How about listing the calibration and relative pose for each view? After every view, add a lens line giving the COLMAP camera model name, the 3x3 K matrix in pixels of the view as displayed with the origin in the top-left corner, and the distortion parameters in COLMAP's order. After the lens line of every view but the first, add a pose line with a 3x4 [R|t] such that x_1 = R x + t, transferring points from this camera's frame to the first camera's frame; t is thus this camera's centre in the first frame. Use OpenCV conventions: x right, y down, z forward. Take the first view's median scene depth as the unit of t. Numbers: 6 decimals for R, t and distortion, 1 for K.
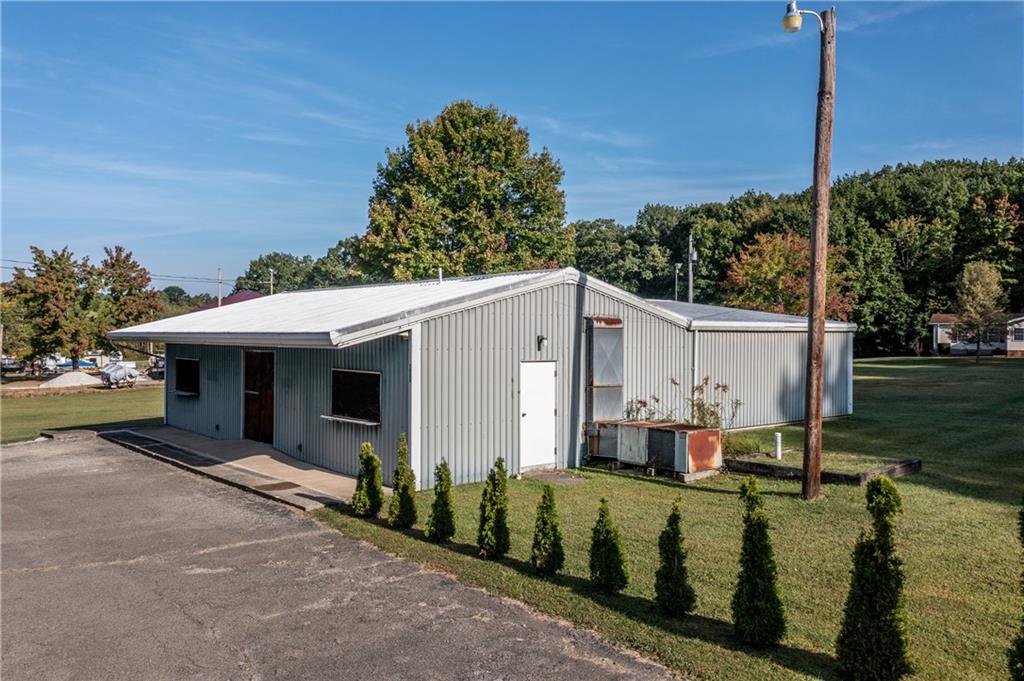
lens RADIAL K [[820.2, 0, 512.0], [0, 820.2, 340.5], [0, 0, 1]] dist [0.005051, 0.007933]
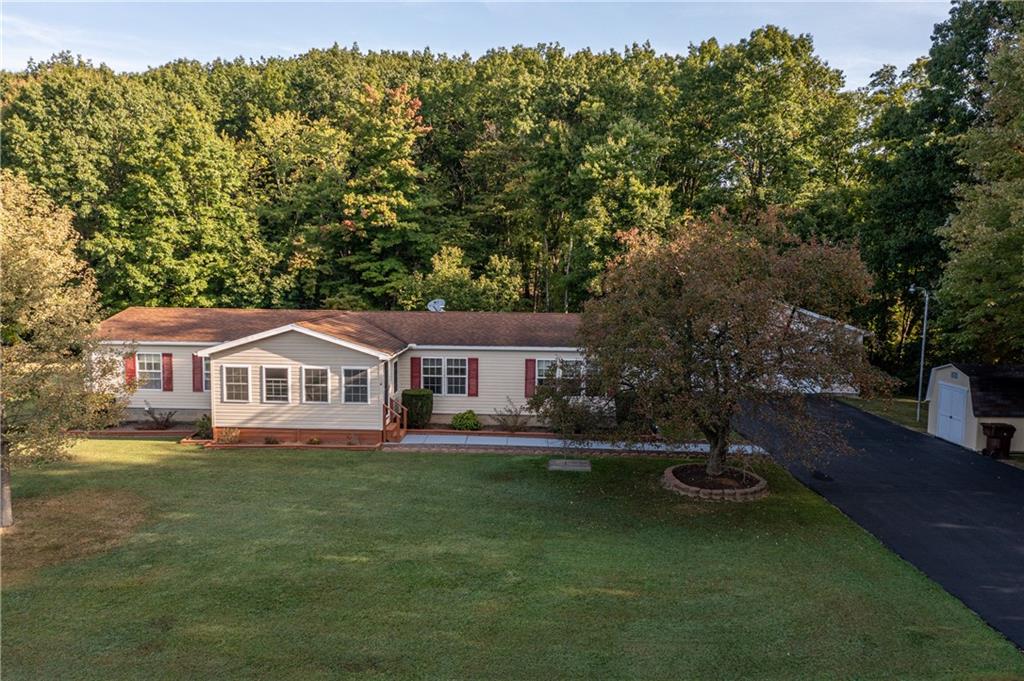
lens RADIAL K [[820.2, 0, 512.0], [0, 820.2, 340.5], [0, 0, 1]] dist [0.005051, 0.007933]
pose [[0.875121, -0.041088, 0.482157, 0.450969], [-0.001321, 0.996182, 0.087289, -0.048898], [-0.483902, -0.077026, 0.871726, 0.511309]]
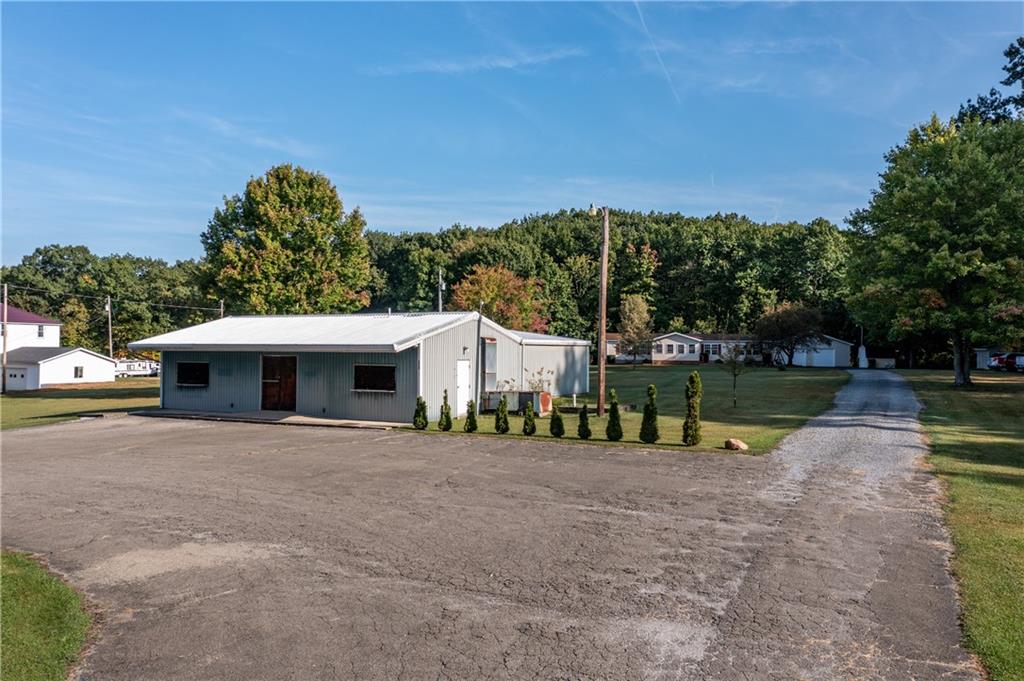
lens RADIAL K [[820.2, 0, 512.0], [0, 820.2, 340.5], [0, 0, 1]] dist [0.005051, 0.007933]
pose [[0.927339, 0.006414, 0.374167, -0.111209], [0.000104, 0.999849, -0.017398, 0.002477], [-0.374222, 0.016173, 0.927198, -0.159970]]
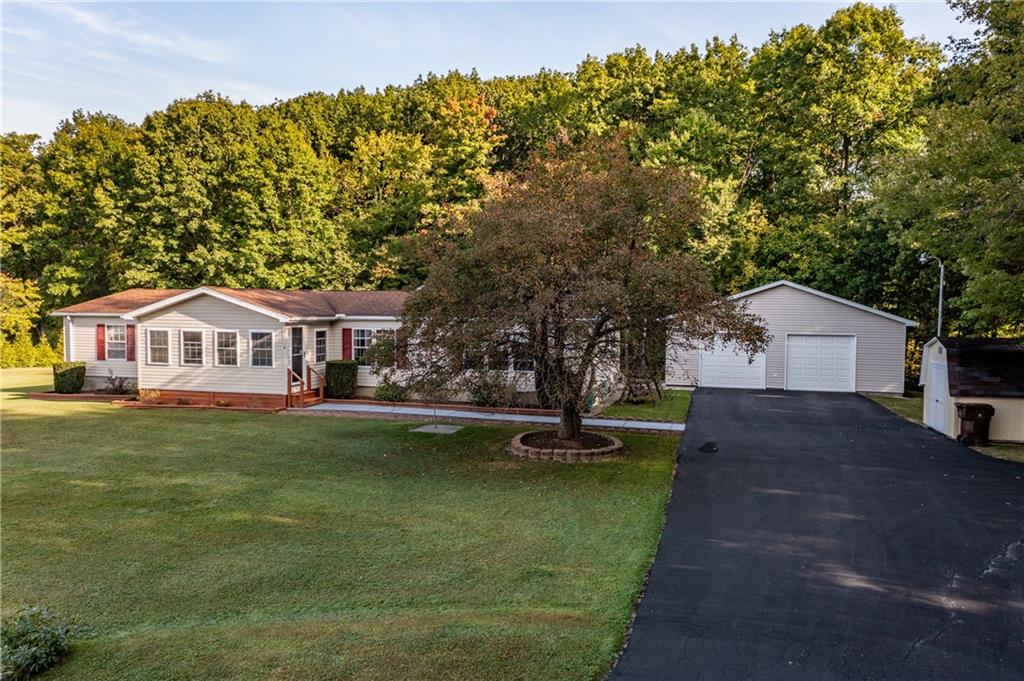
lens RADIAL K [[820.2, 0, 512.0], [0, 820.2, 340.5], [0, 0, 1]] dist [0.005051, 0.007933]
pose [[0.961796, -0.012785, 0.273468, 0.551670], [0.001634, 0.999159, 0.040963, -0.021201], [-0.273761, -0.038951, 0.961009, 0.486624]]
